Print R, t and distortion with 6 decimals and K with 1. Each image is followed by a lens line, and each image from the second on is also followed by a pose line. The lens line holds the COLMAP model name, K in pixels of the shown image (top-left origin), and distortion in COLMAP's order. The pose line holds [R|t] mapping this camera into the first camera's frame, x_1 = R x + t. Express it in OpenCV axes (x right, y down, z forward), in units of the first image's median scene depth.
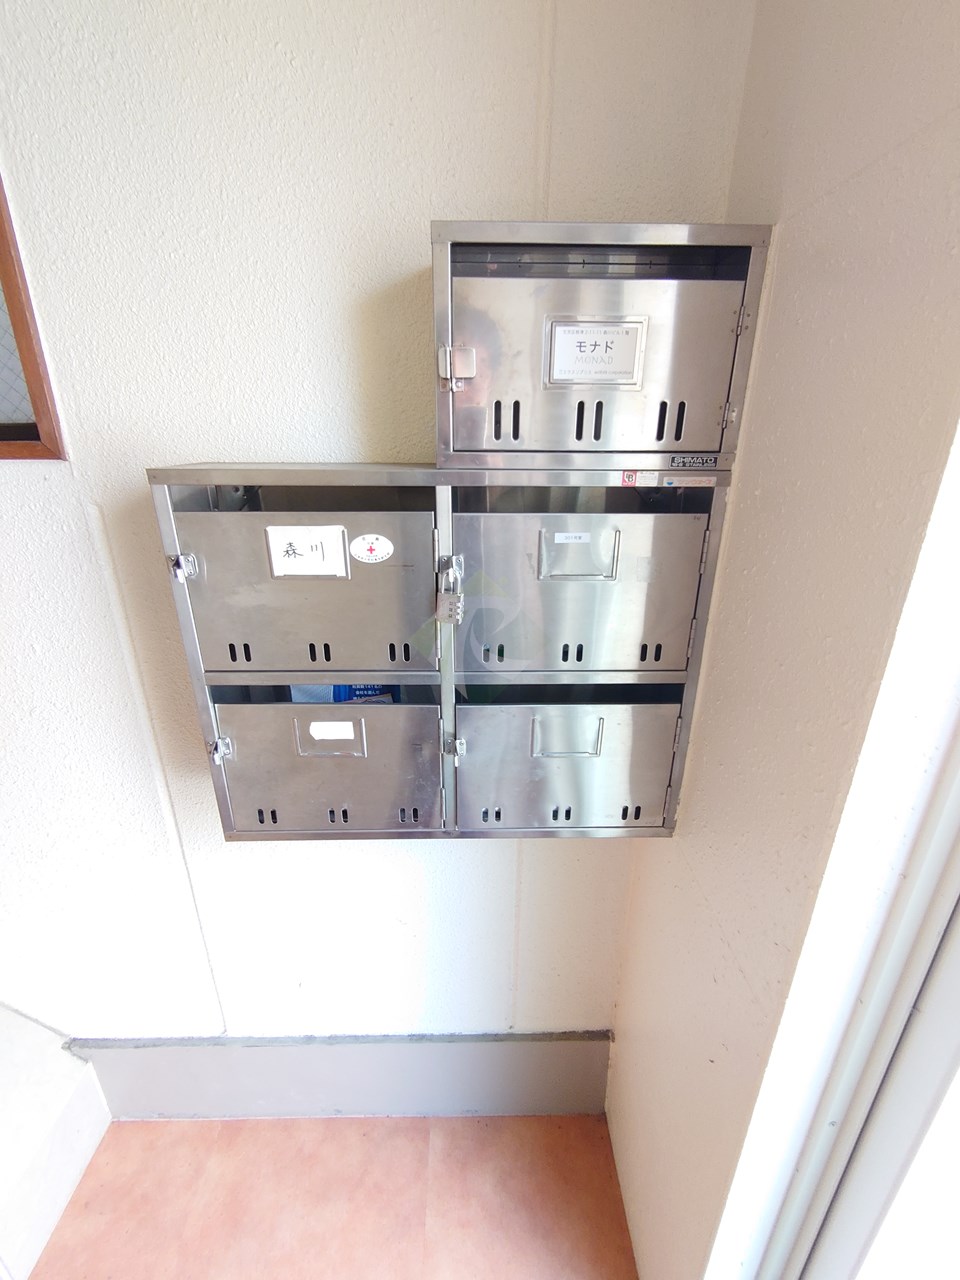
lens RADIAL K [[543.7, 0, 479.9], [0, 543.7, 637.9], [0, 0, 1]] dist [0.000911, 0.000089]
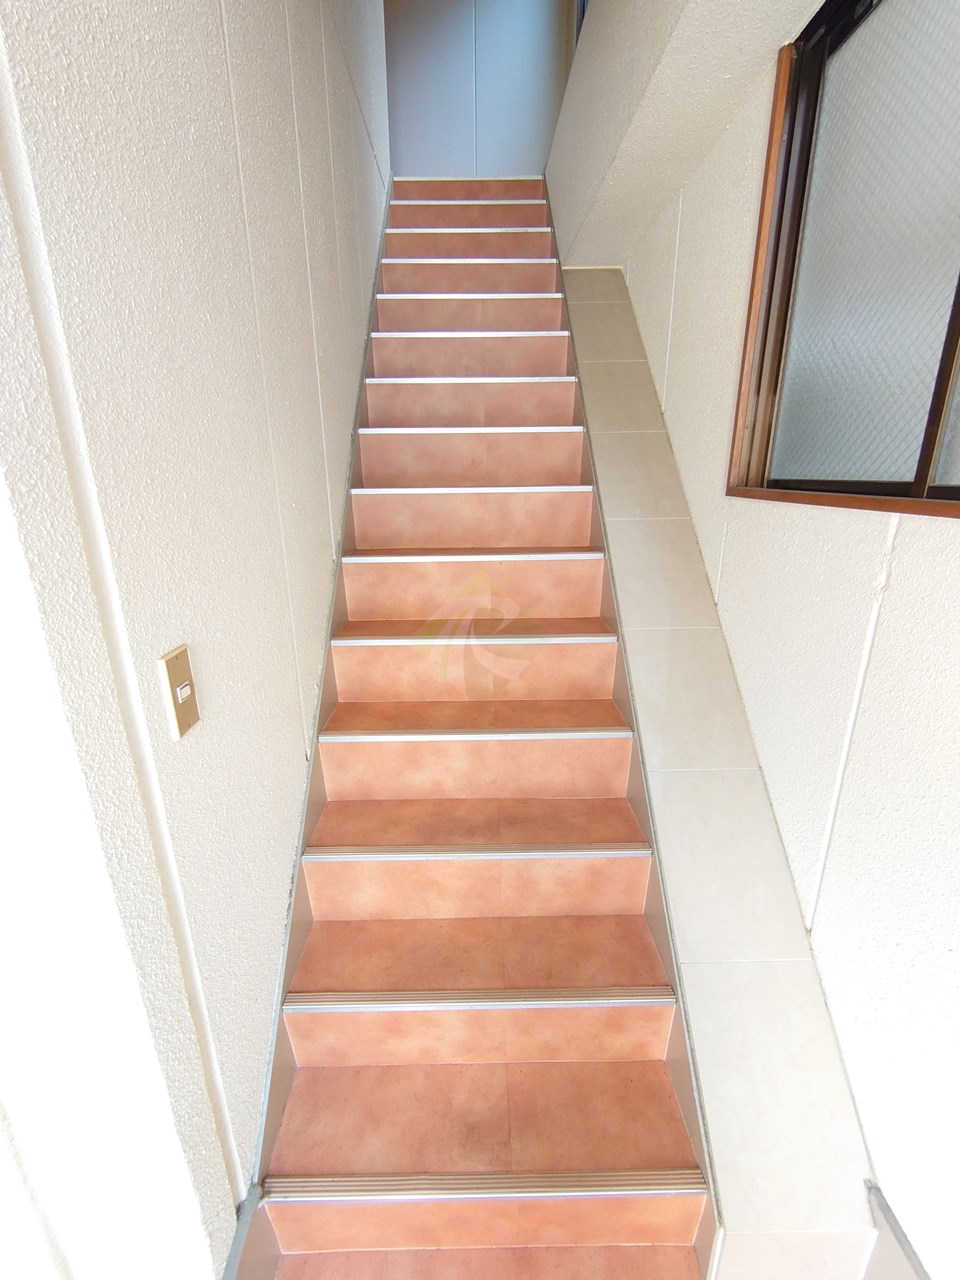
lens RADIAL K [[543.7, 0, 478.5], [0, 543.7, 640.4], [0, 0, 1]] dist [0.000911, 0.000089]
pose [[0.000709, 0.294084, -0.955779, -0.201280], [-0.346630, 0.896596, 0.275616, -0.027699], [0.938002, 0.331106, 0.102573, 0.068559]]
